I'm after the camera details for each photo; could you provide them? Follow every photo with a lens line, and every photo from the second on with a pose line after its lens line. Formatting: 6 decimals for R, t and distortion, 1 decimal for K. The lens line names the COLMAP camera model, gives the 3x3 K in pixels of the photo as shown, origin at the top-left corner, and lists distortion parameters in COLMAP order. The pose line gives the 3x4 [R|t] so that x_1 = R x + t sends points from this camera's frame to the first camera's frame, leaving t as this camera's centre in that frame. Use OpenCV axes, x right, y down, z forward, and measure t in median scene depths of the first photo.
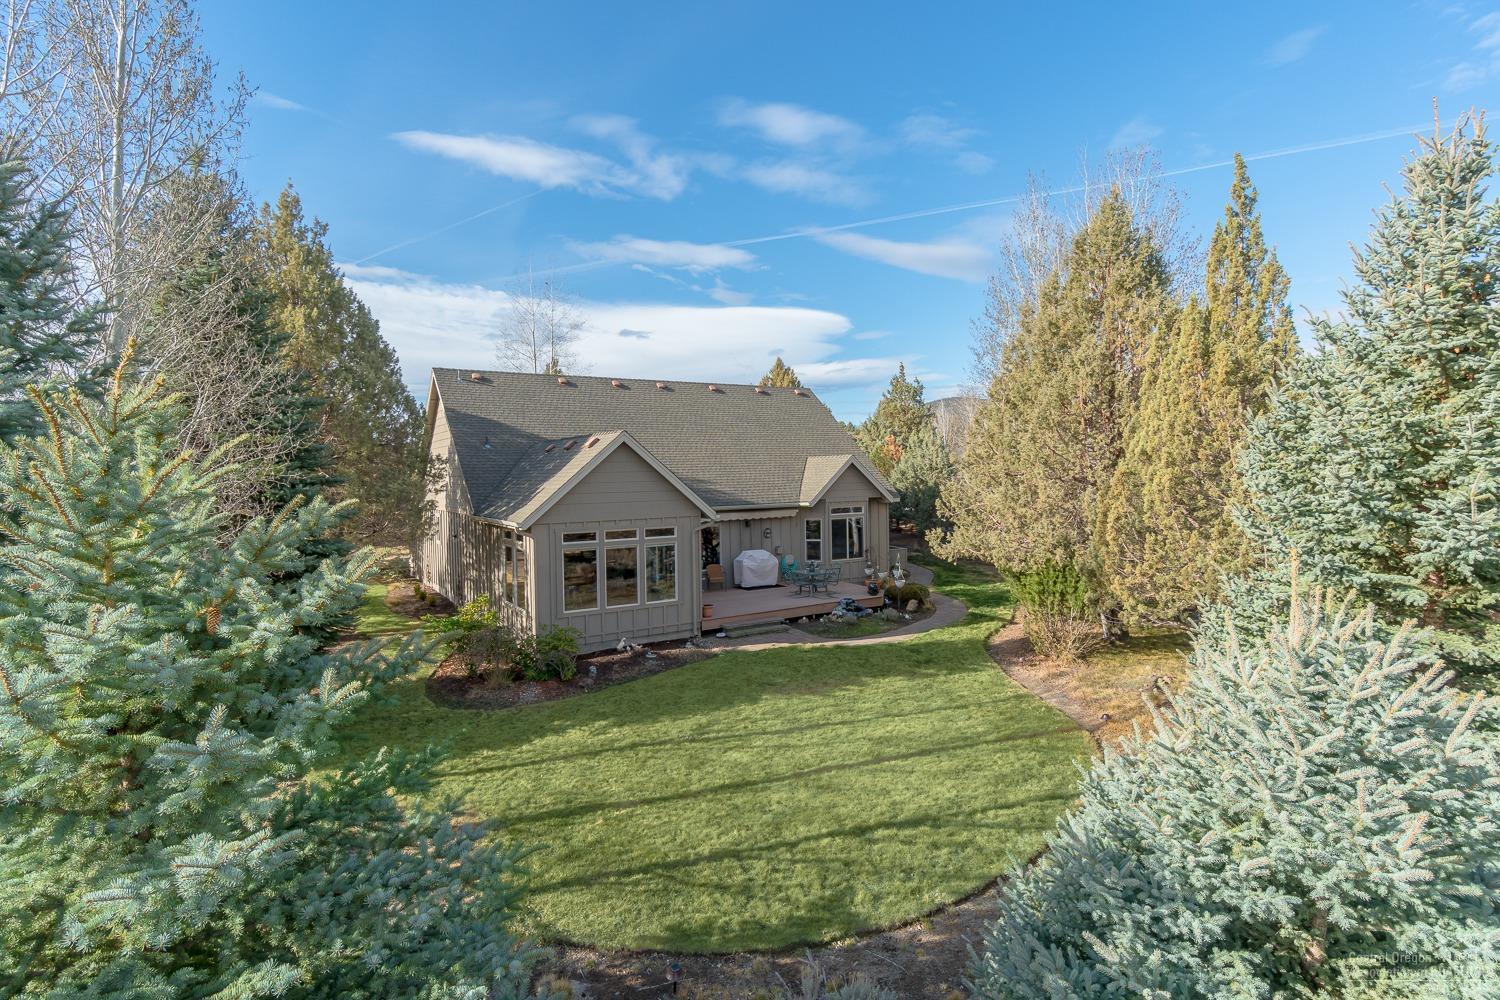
lens RADIAL K [[805.5, 0, 750.8], [0, 805.5, 501.9], [0, 0, 1]] dist [0.002365, 0.001014]
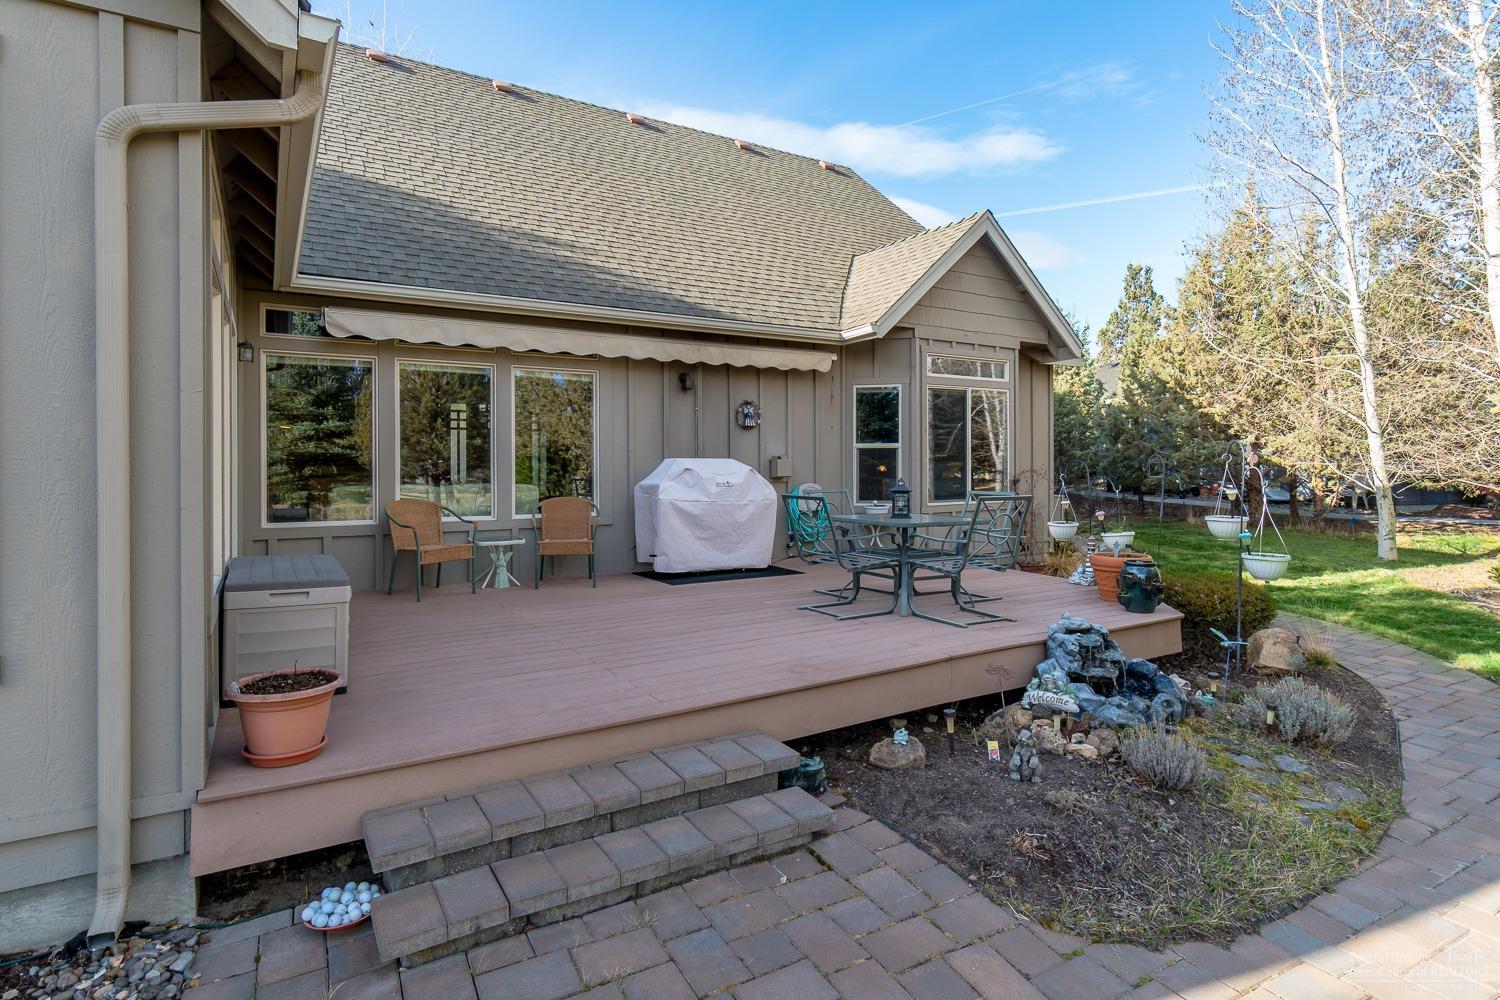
lens RADIAL K [[805.5, 0, 749.4], [0, 805.5, 494.7], [0, 0, 1]] dist [0.002365, 0.001014]
pose [[0.999701, 0.003356, -0.024236, 0.030041], [-0.003194, 0.999972, 0.006719, 0.070641], [0.024258, -0.006640, 0.999684, 0.663244]]
